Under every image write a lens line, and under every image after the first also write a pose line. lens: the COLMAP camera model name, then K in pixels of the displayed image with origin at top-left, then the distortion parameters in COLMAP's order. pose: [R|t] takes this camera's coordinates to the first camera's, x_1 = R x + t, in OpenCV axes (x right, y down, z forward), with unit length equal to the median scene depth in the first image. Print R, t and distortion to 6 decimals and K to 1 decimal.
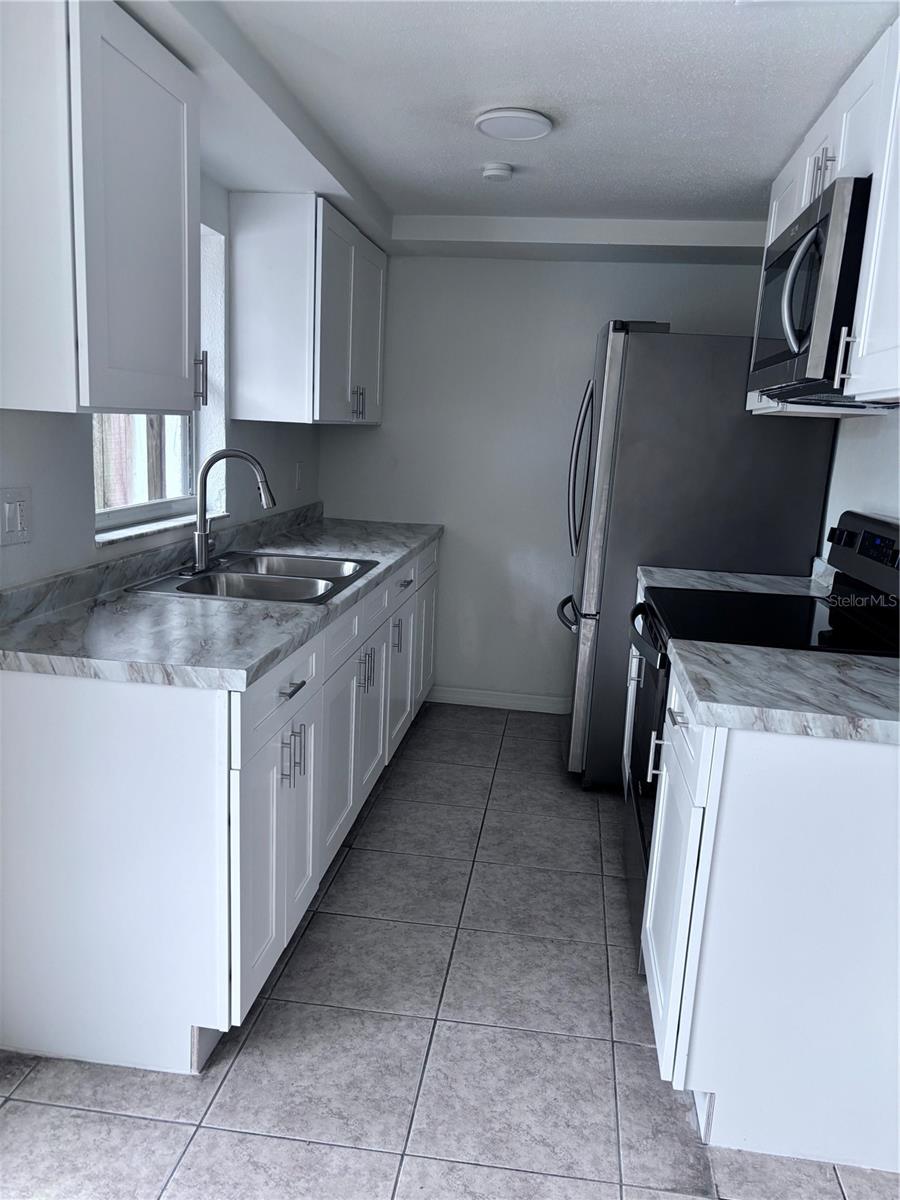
lens RADIAL K [[902.9, 0, 442.6], [0, 902.9, 600.6], [0, 0, 1]] dist [0.037904, -0.043430]
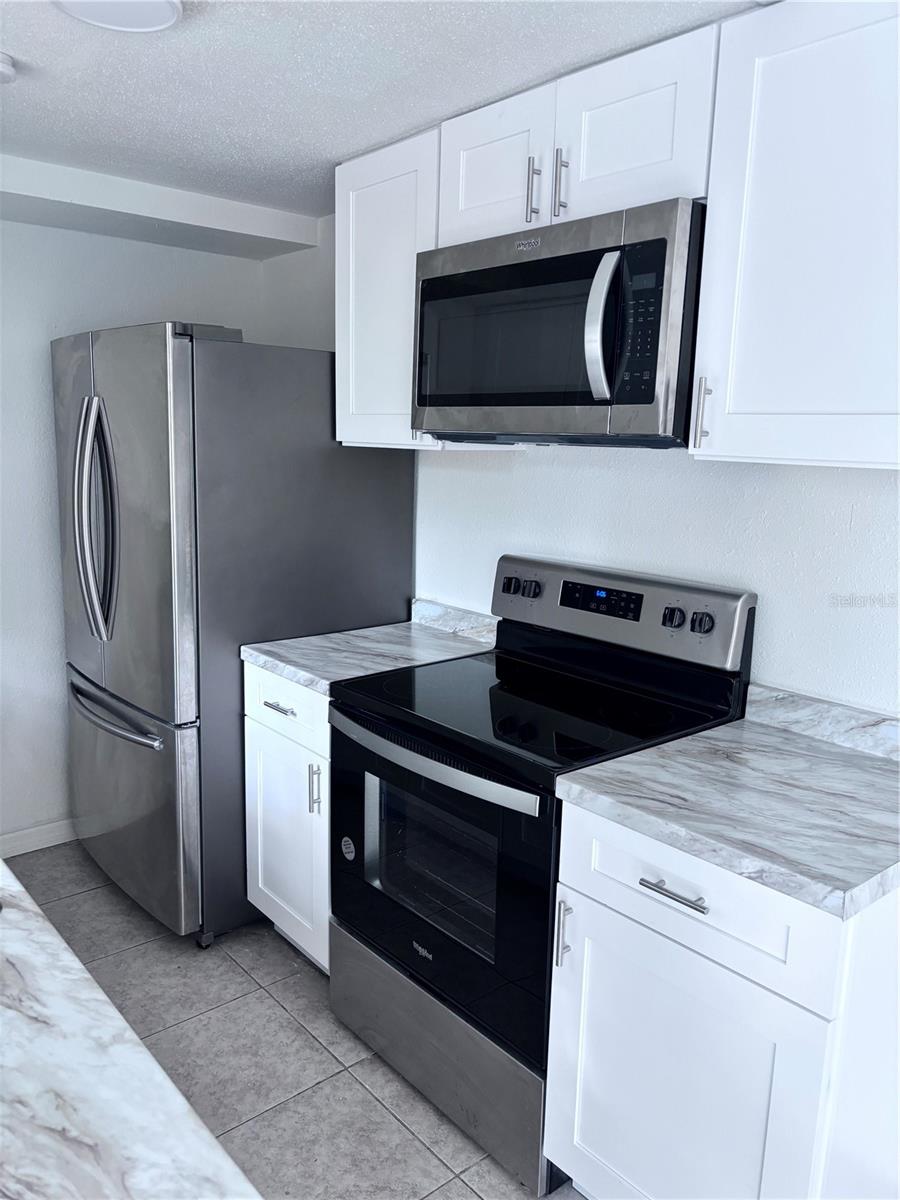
lens RADIAL K [[902.9, 0, 451.6], [0, 902.9, 605.6], [0, 0, 1]] dist [0.037904, -0.043430]
pose [[0.668835, -0.171989, 0.723242, -0.349007], [0.149973, 0.984084, 0.095326, -0.193841], [-0.728126, 0.044709, 0.683984, 0.561570]]
